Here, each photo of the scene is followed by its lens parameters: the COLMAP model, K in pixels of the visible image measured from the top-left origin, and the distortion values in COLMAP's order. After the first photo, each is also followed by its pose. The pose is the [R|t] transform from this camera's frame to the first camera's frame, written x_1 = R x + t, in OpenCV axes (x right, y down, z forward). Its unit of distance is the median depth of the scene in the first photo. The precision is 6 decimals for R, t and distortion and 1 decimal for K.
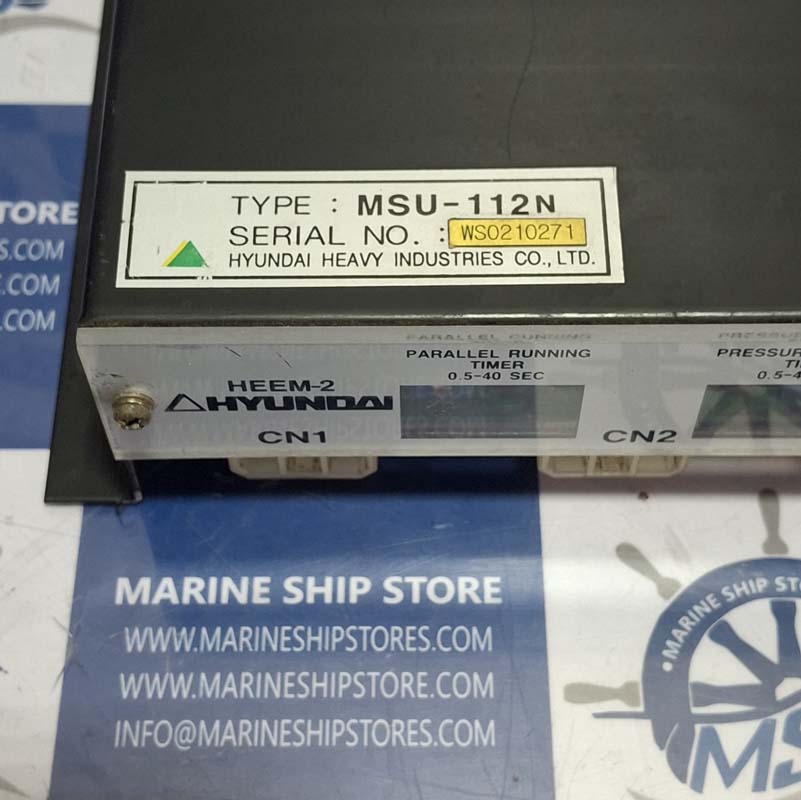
lens RADIAL K [[1664.7, 0, 382.8], [0, 1664.7, 400.1], [0, 0, 1]] dist [0.292598, -0.898565]
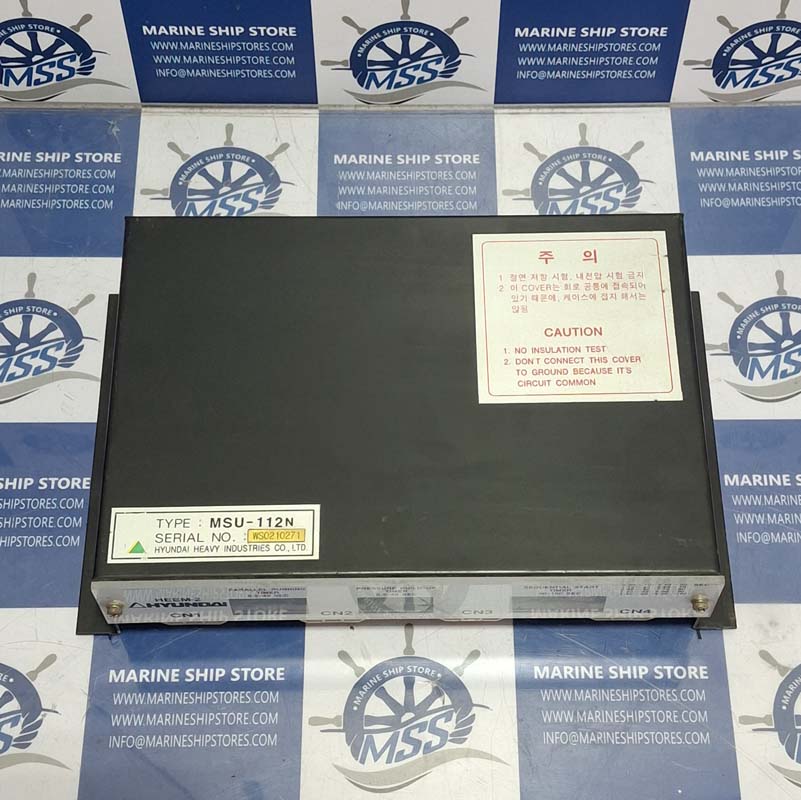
lens RADIAL K [[1671.0, 0, 401.4], [0, 1671.0, 411.4], [0, 0, 1]] dist [0.286224, -0.843177]
pose [[0.999969, -0.003340, 0.007120, 0.220370], [0.002924, 0.998330, 0.057694, -0.377579], [-0.007301, -0.057671, 0.998309, -1.260276]]
